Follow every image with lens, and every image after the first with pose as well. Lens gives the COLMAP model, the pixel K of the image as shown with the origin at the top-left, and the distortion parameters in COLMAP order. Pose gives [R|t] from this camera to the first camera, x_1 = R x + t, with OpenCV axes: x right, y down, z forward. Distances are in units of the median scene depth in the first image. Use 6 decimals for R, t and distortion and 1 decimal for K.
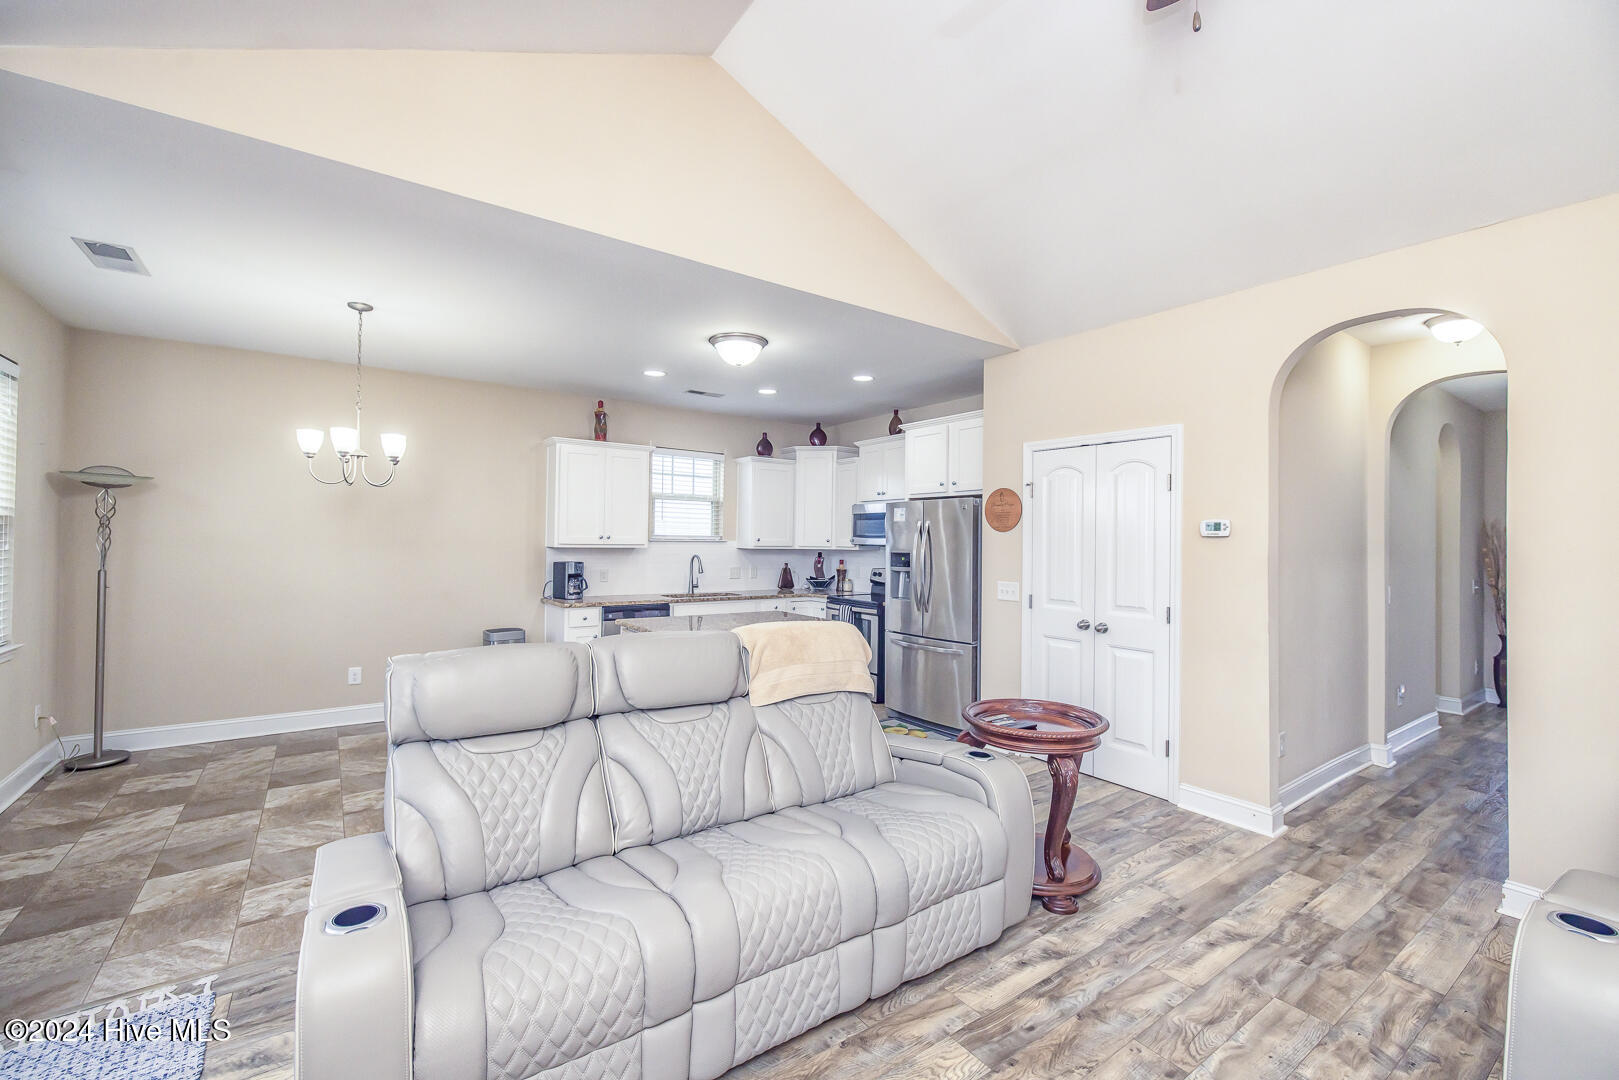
lens RADIAL K [[672.9, 0, 800.9], [0, 672.9, 542.0], [0, 0, 1]] dist [-0.002717, -0.000110]
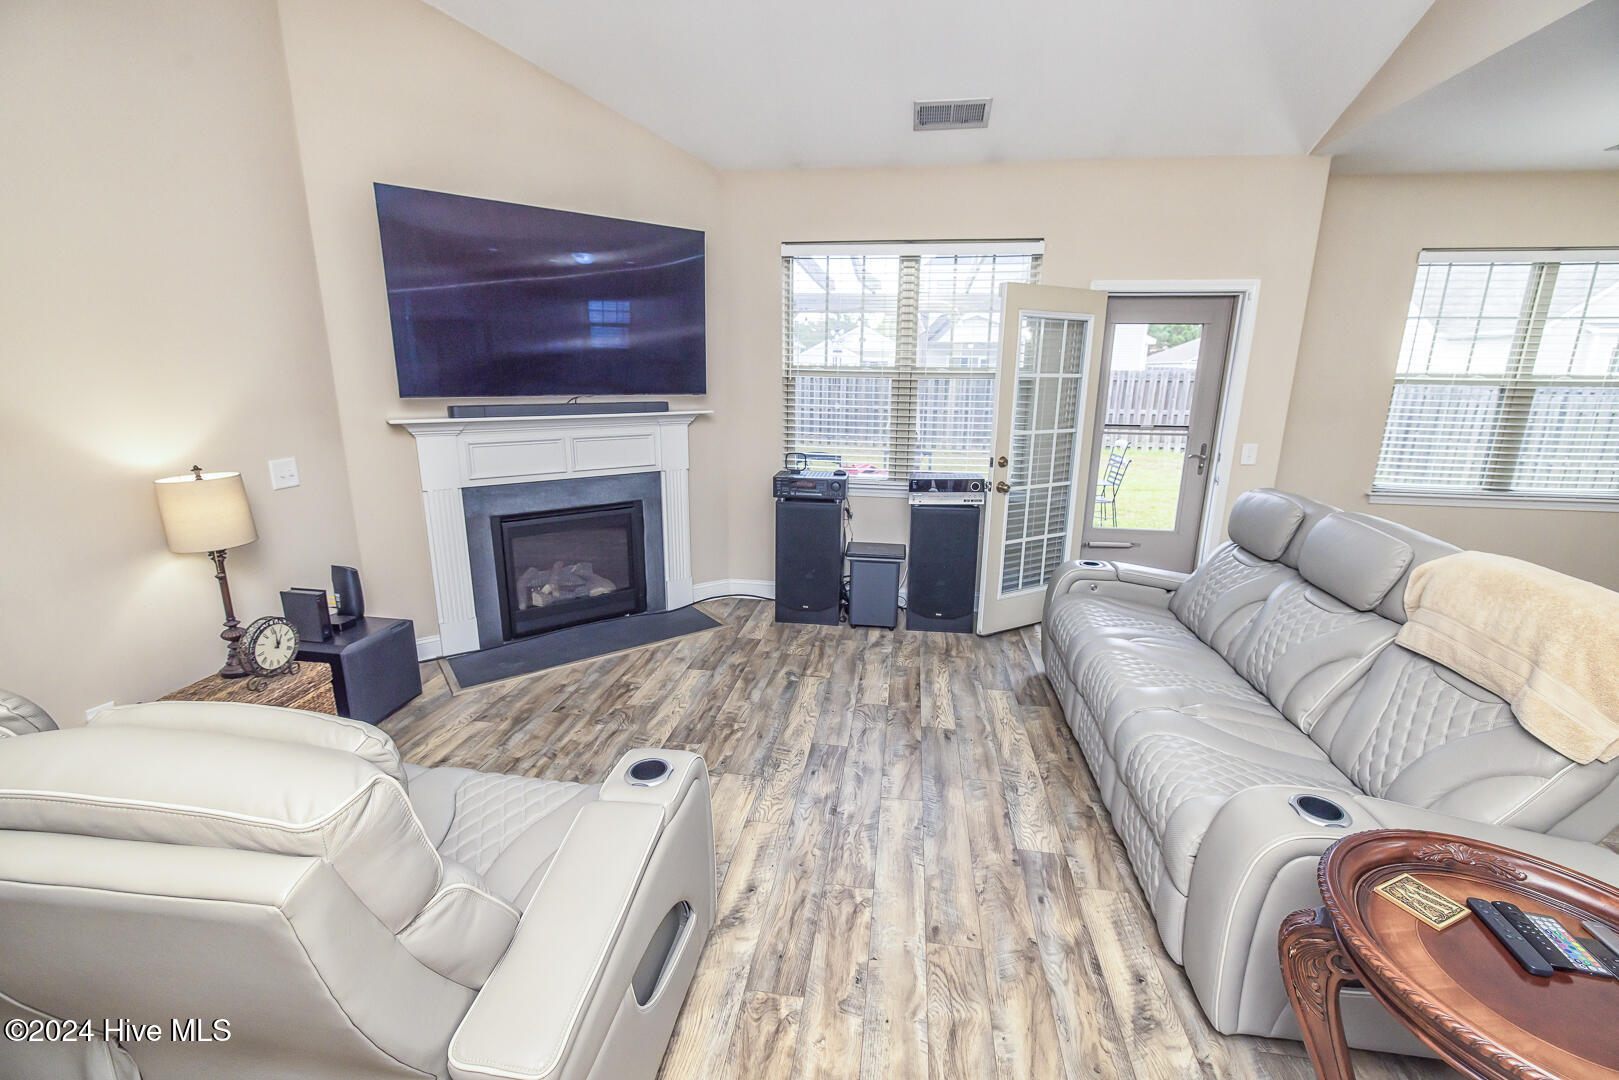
lens RADIAL K [[672.9, 0, 810.8], [0, 672.9, 538.6], [0, 0, 1]] dist [-0.002717, -0.000110]
pose [[-0.685863, 0.161842, -0.709506, 1.175165], [-0.013055, 0.972064, 0.234352, -0.049685], [0.727614, 0.169996, -0.664590, 1.278120]]
